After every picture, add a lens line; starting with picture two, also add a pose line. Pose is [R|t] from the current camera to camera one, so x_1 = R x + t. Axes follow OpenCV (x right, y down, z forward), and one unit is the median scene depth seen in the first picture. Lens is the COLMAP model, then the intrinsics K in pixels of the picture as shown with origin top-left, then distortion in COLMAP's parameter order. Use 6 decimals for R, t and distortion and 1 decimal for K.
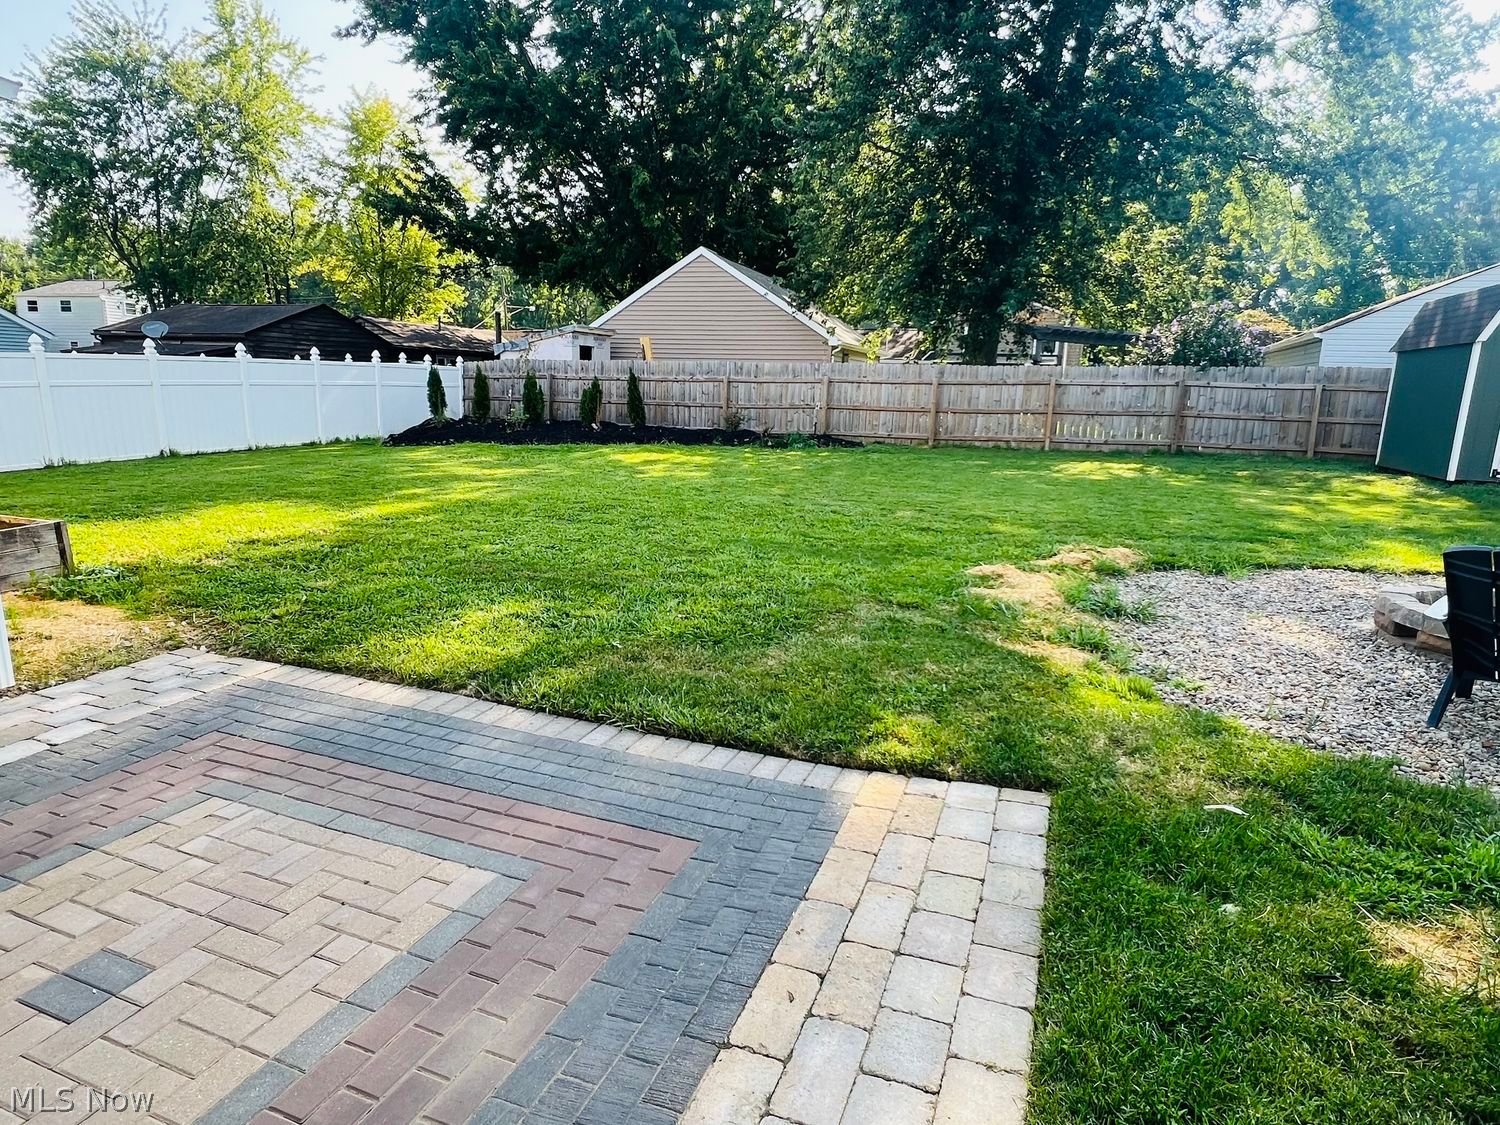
lens RADIAL K [[870.1, 0, 750.0], [0, 870.1, 562.5], [0, 0, 1]] dist [-0.002249, -0.001957]
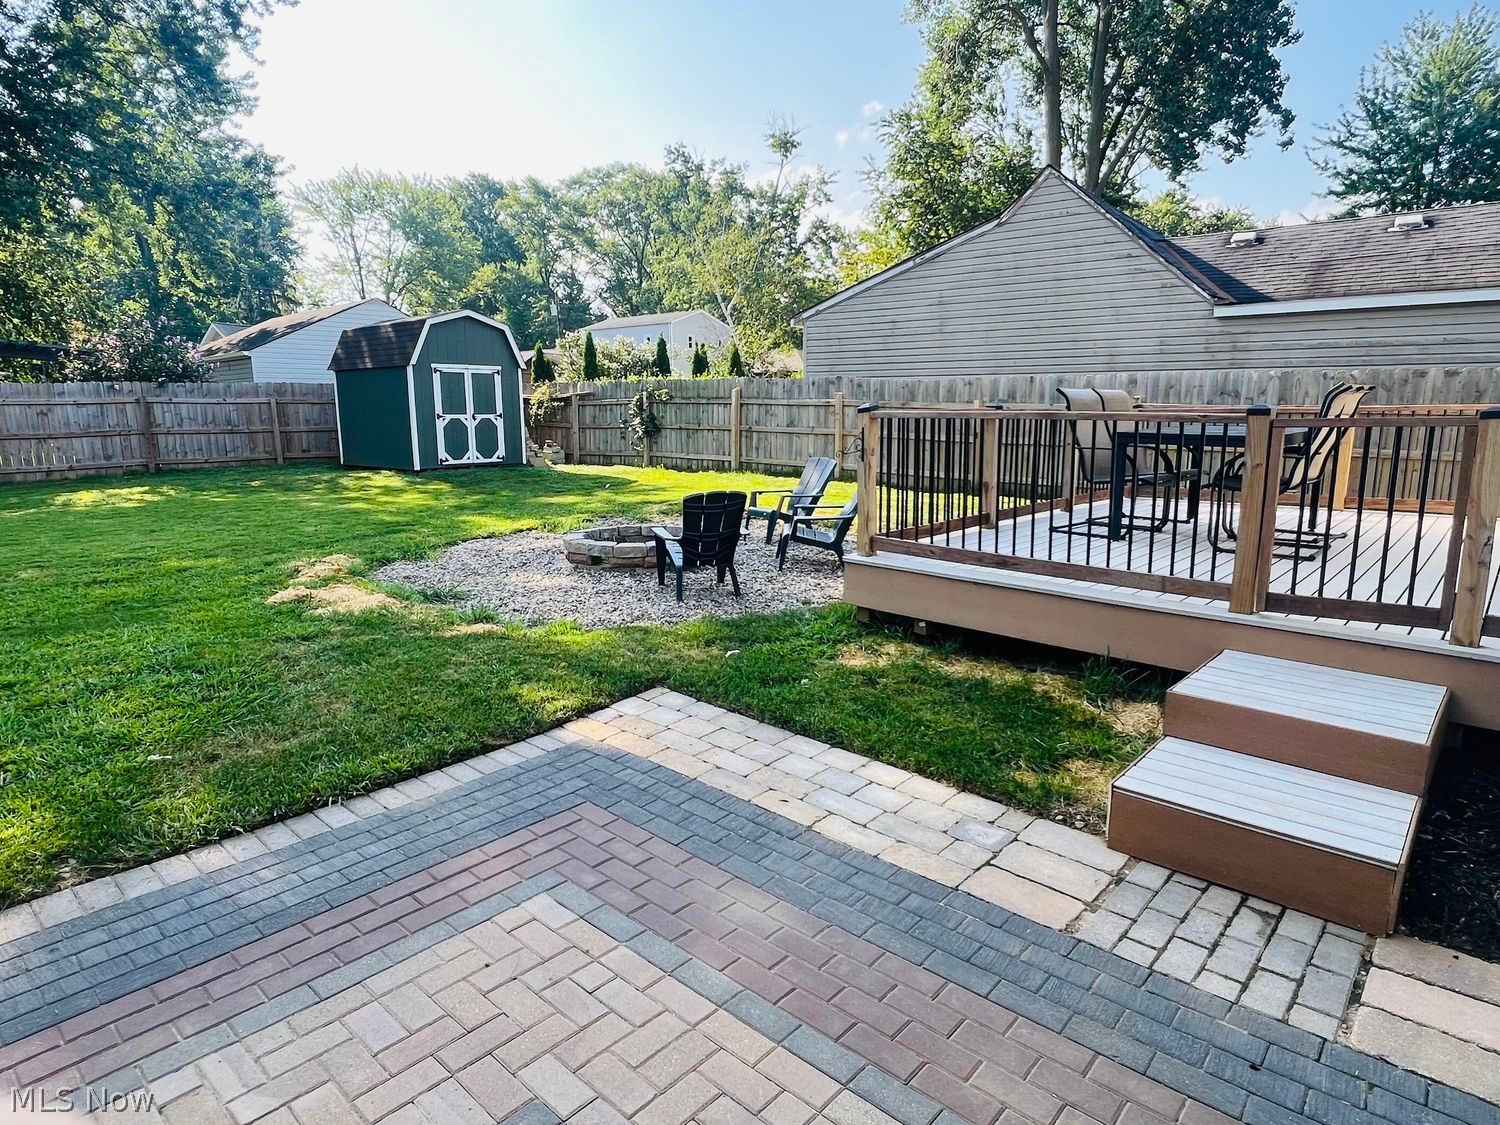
lens RADIAL K [[865.3, 0, 741.0], [0, 865.3, 559.3], [0, 0, 1]] dist [-0.001518, -0.002187]
pose [[0.359055, -0.190946, 0.913575, -0.199844], [0.201732, 0.971587, 0.123786, -0.022347], [-0.911254, 0.139851, 0.387373, 0.056456]]
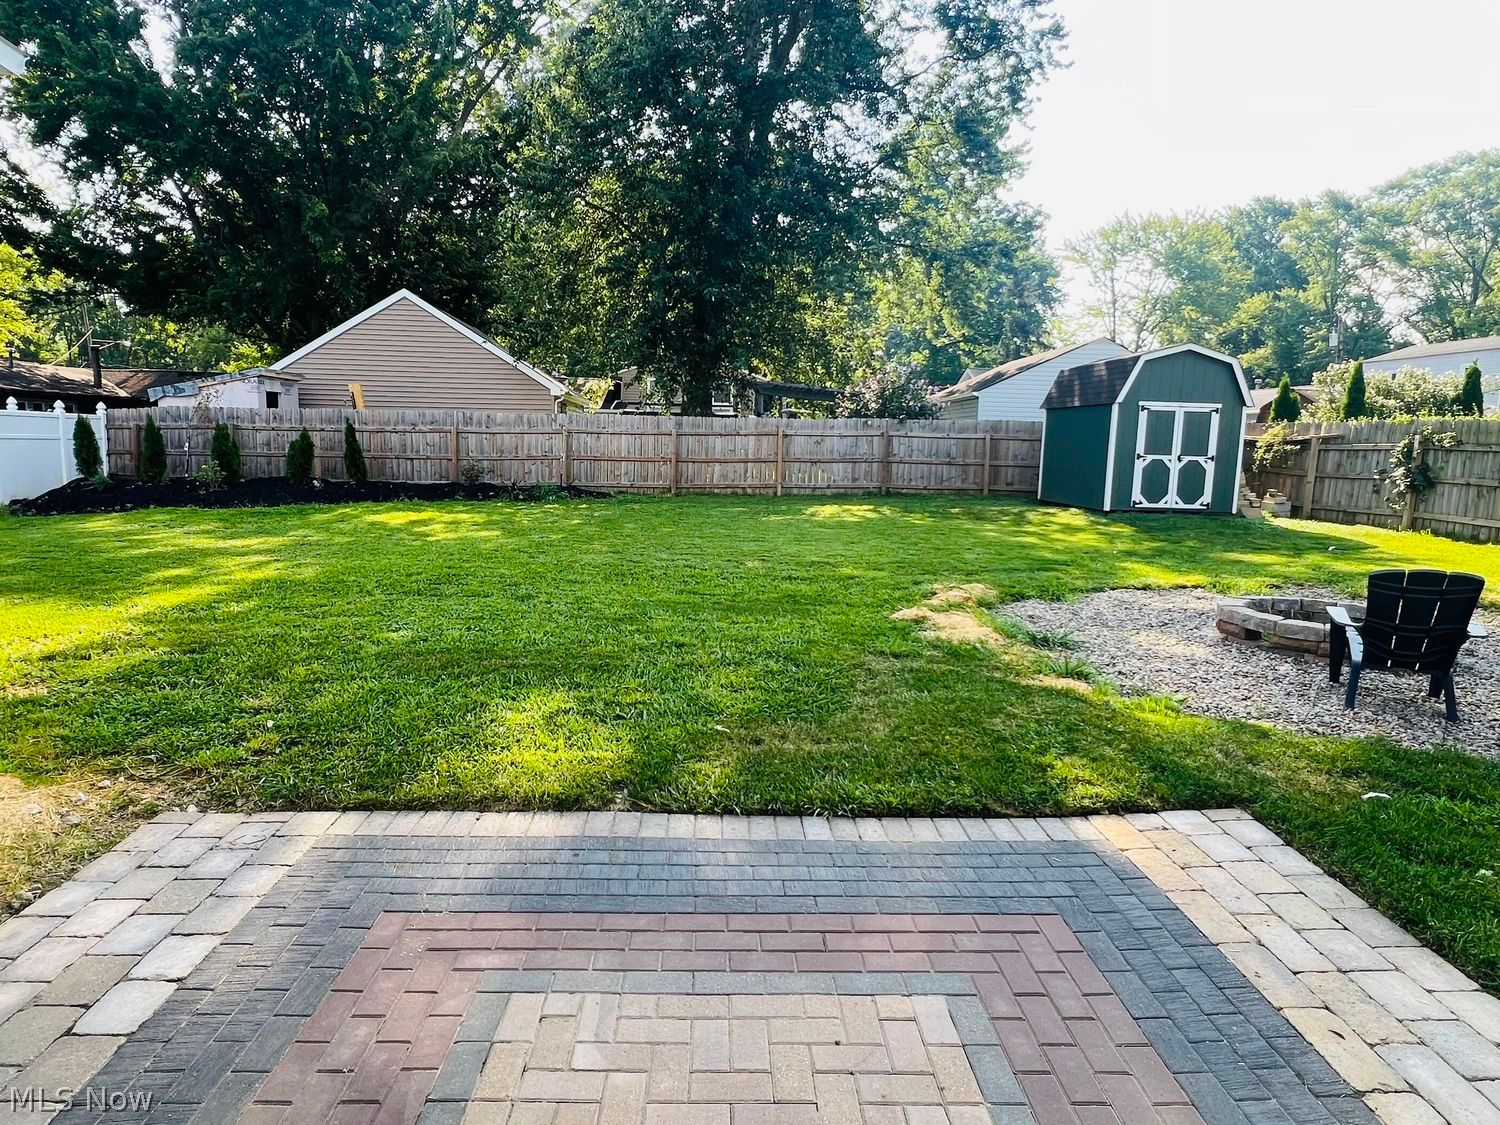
lens RADIAL K [[865.3, 0, 741.0], [0, 865.3, 559.3], [0, 0, 1]] dist [-0.001518, -0.002187]
pose [[0.920624, -0.058792, 0.385999, -0.148629], [0.079256, 0.996156, -0.037304, -0.015836], [-0.382322, 0.064936, 0.921745, 0.037180]]
